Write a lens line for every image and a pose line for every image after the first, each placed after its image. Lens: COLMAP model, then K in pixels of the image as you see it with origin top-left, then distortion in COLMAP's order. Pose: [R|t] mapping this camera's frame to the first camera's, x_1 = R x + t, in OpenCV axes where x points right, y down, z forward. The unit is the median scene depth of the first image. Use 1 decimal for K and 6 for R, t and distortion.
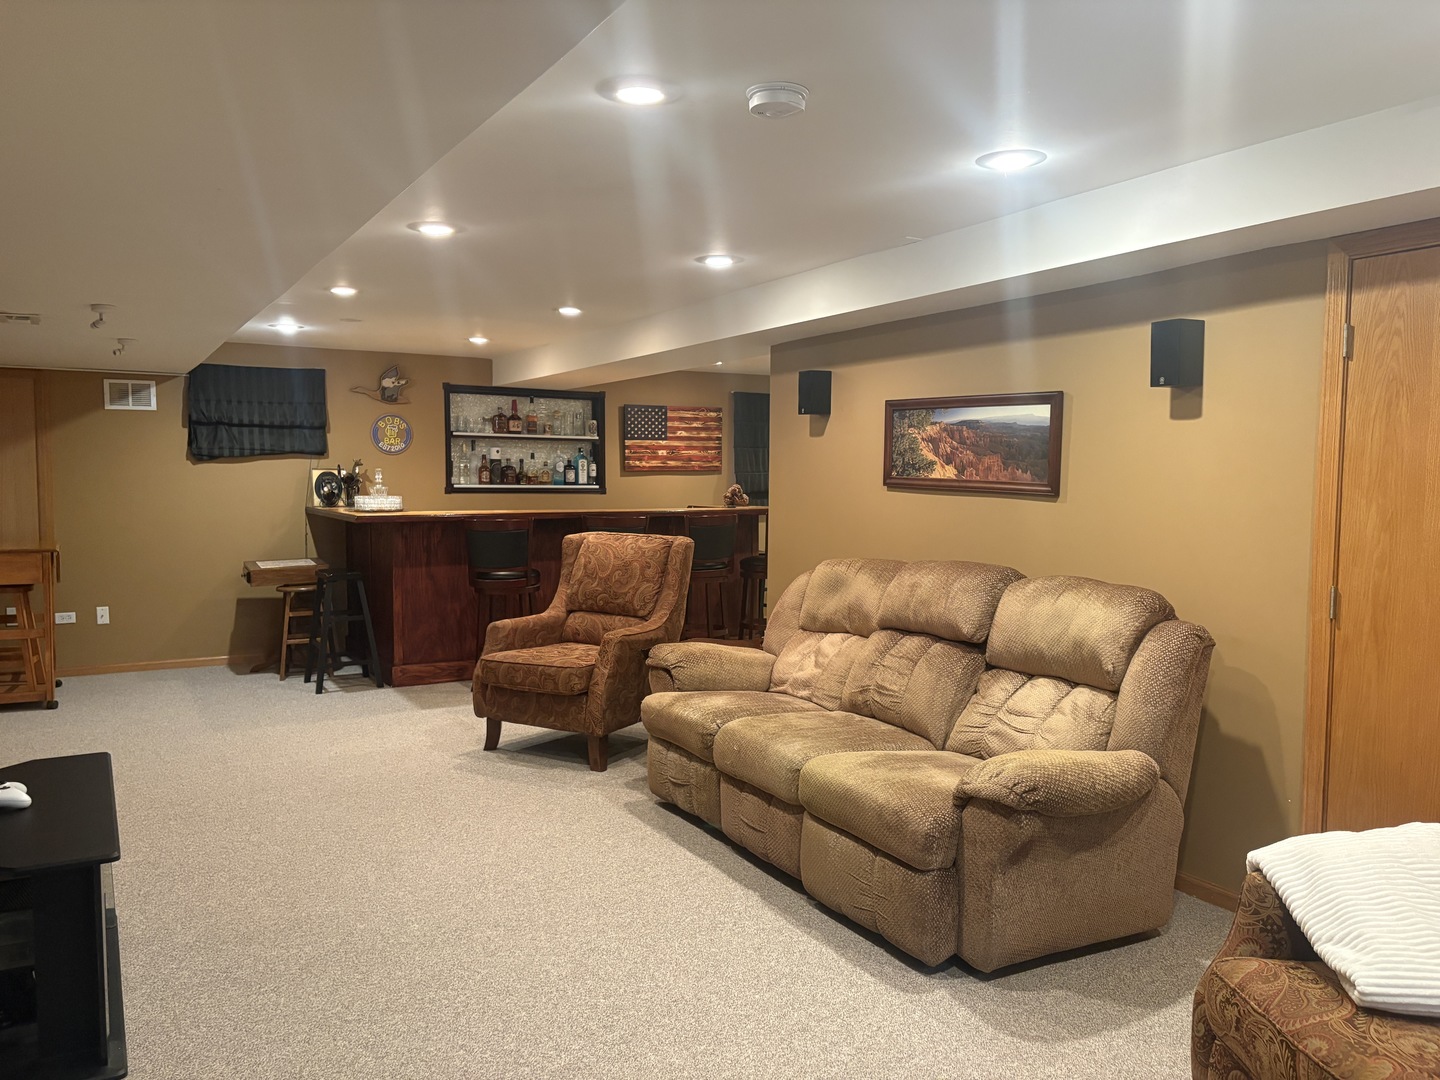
lens RADIAL K [[1086.7, 0, 728.4], [0, 1086.7, 541.0], [0, 0, 1]] dist [0.066585, -0.080621]
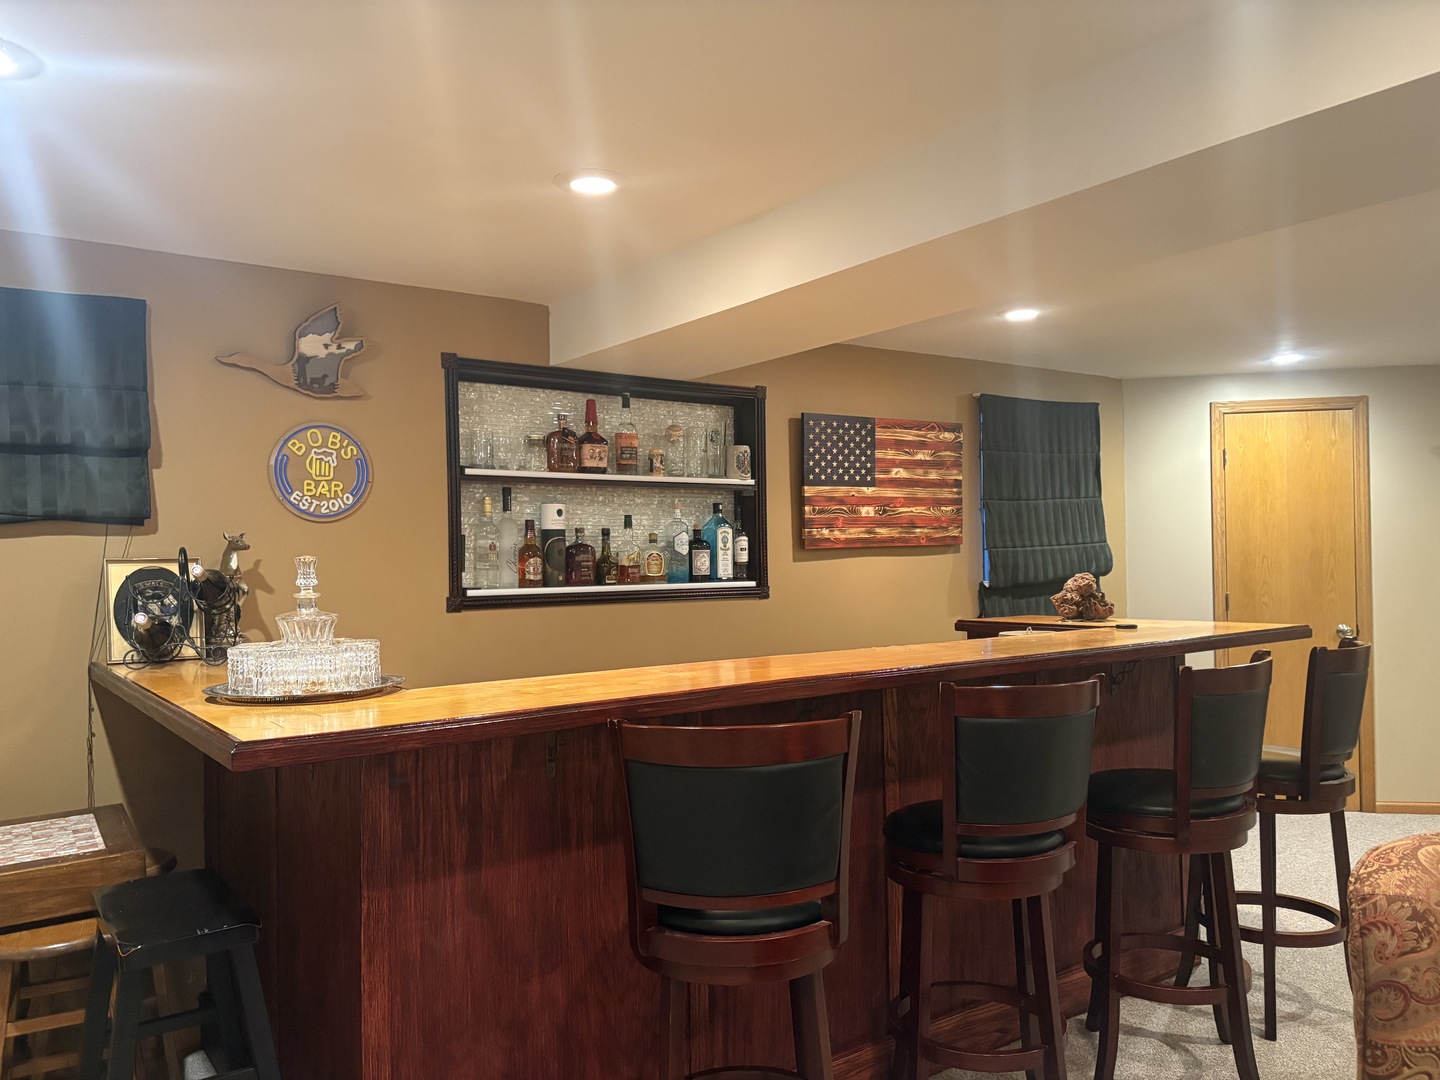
lens RADIAL K [[1086.7, 0, 719.4], [0, 1086.7, 537.5], [0, 0, 1]] dist [0.066585, -0.080621]
pose [[0.995141, -0.020995, 0.096200, -0.205192], [0.028316, 0.996753, -0.075380, -0.039170], [-0.094305, 0.077738, 0.992504, 0.596958]]
